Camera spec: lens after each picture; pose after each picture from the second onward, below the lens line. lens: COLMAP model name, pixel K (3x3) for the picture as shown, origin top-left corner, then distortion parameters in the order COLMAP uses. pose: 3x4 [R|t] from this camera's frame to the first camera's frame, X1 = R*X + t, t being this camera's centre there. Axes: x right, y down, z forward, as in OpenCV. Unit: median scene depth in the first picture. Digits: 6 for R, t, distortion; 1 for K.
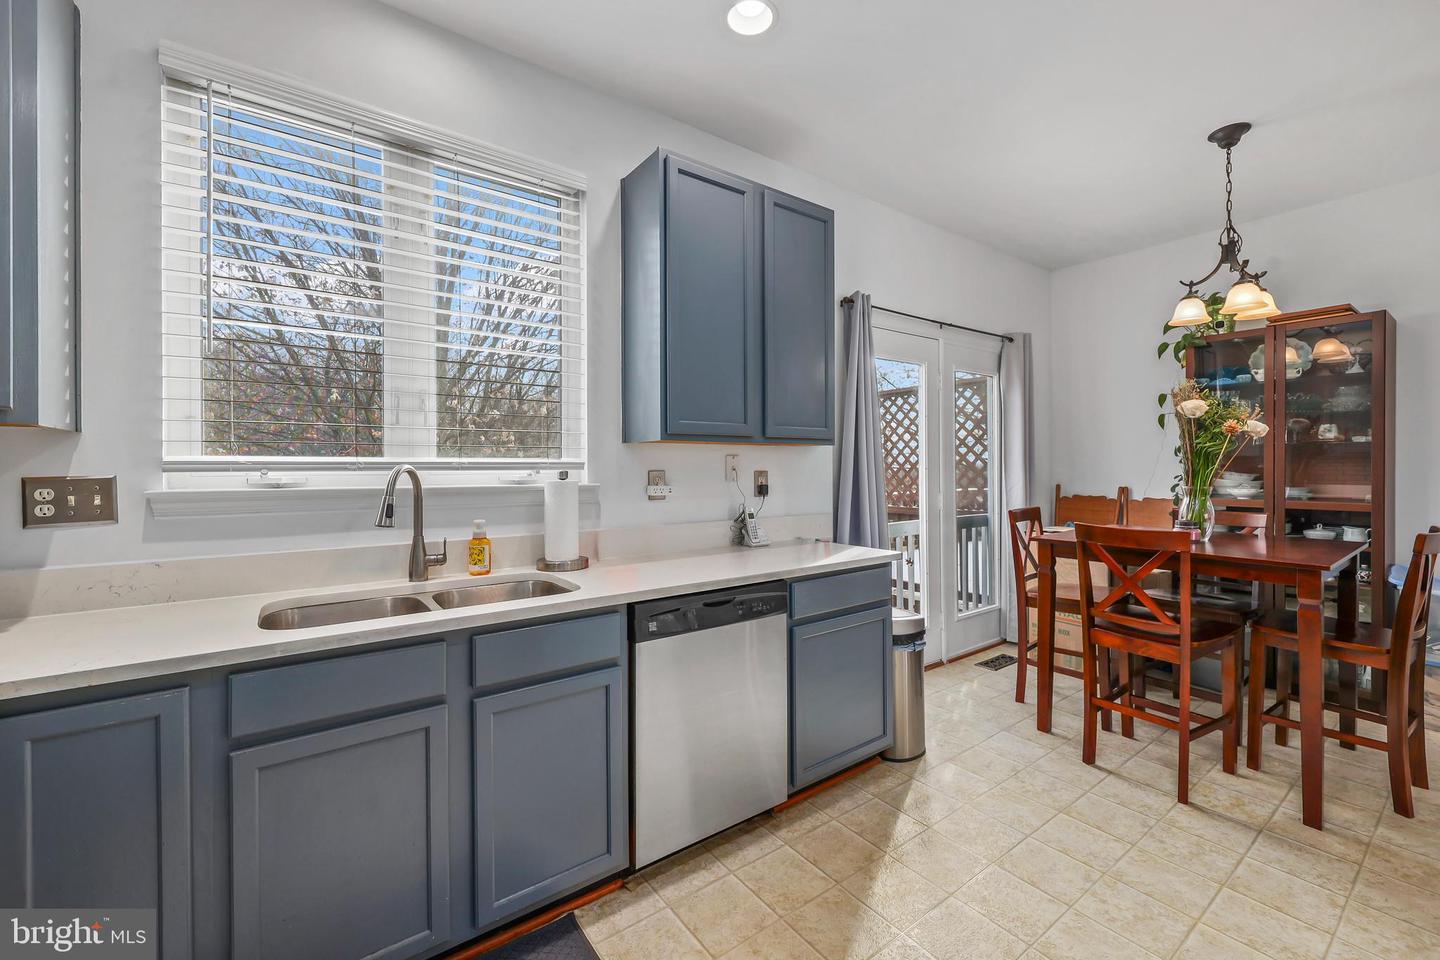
lens RADIAL K [[589.4, 0, 726.0], [0, 589.4, 467.9], [0, 0, 1]] dist [-0.000648, -0.000023]
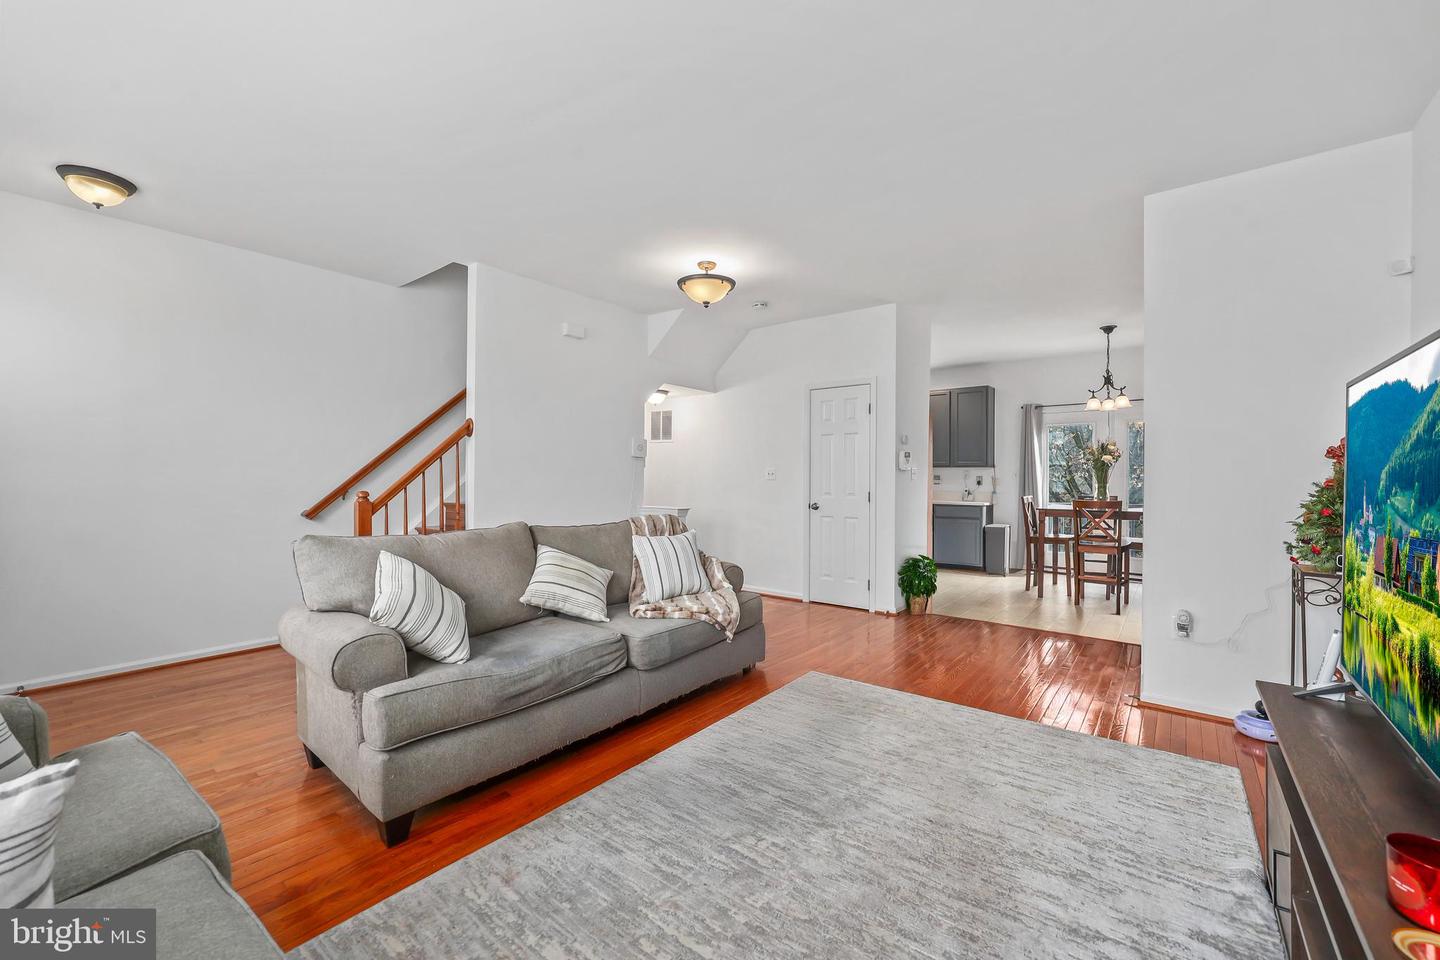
lens RADIAL K [[586.1, 0, 720.0], [0, 586.1, 480.0], [0, 0, 1]] dist [0.000710, 0.000085]
pose [[0.256236, 0.012406, -0.966535, 2.807148], [-0.008238, 0.999909, 0.010650, 0.003488], [0.966579, 0.005233, 0.256315, -1.059637]]
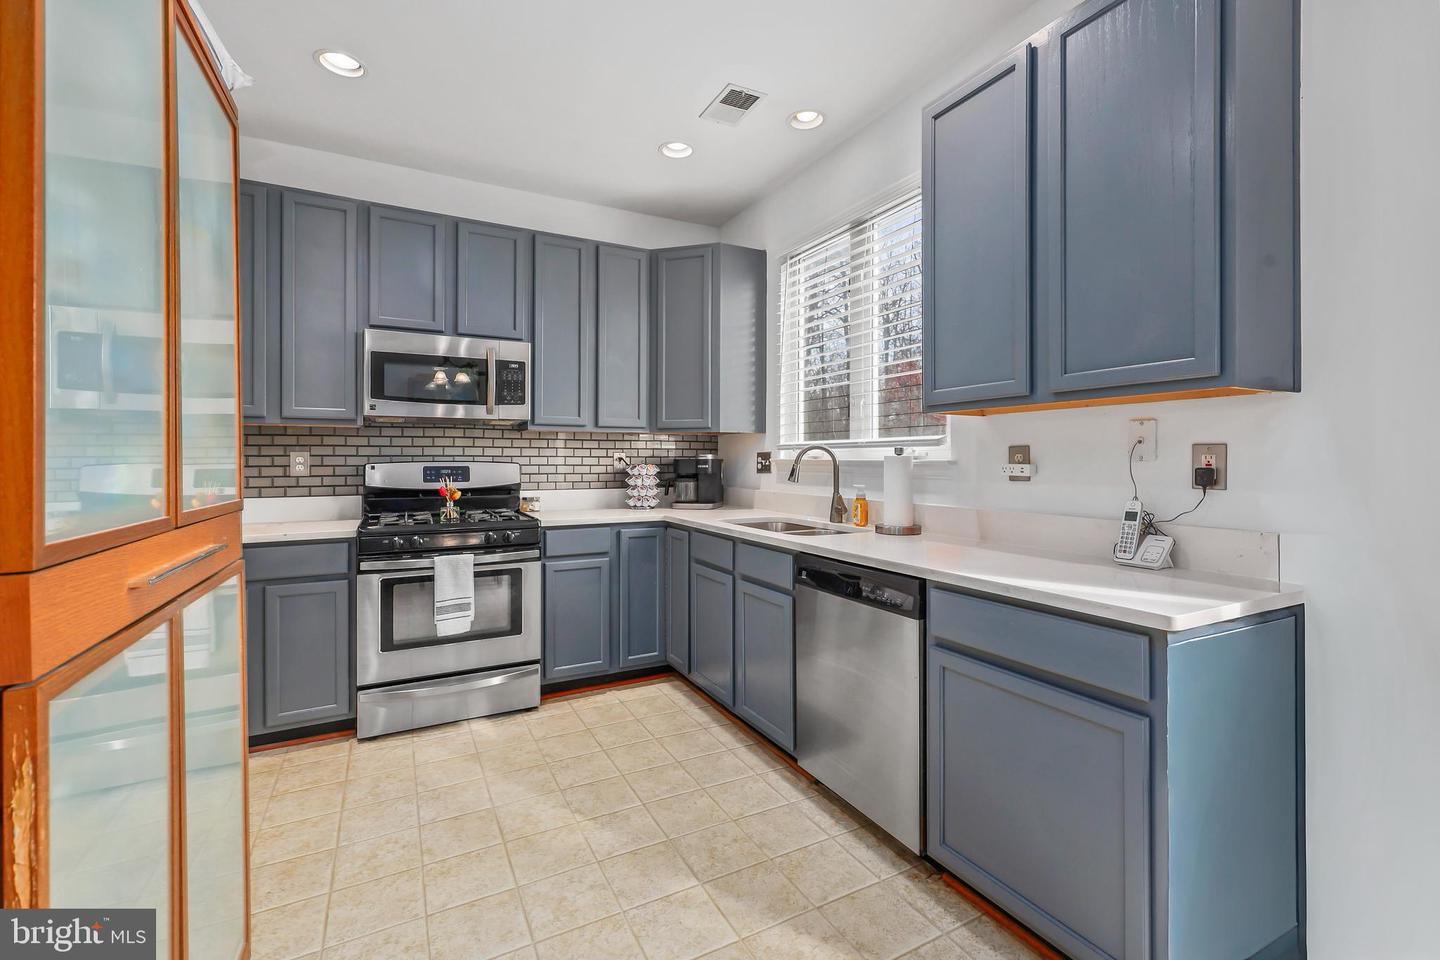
lens RADIAL K [[618.8, 0, 720.0], [0, 618.8, 459.6], [0, 0, 1]] dist [0.001118, -0.000025]
pose [[-0.155112, 0.002934, -0.987892, 0.809440], [-0.000216, 0.999995, 0.003004, 0.021398], [0.987897, 0.000679, -0.155111, 0.719578]]
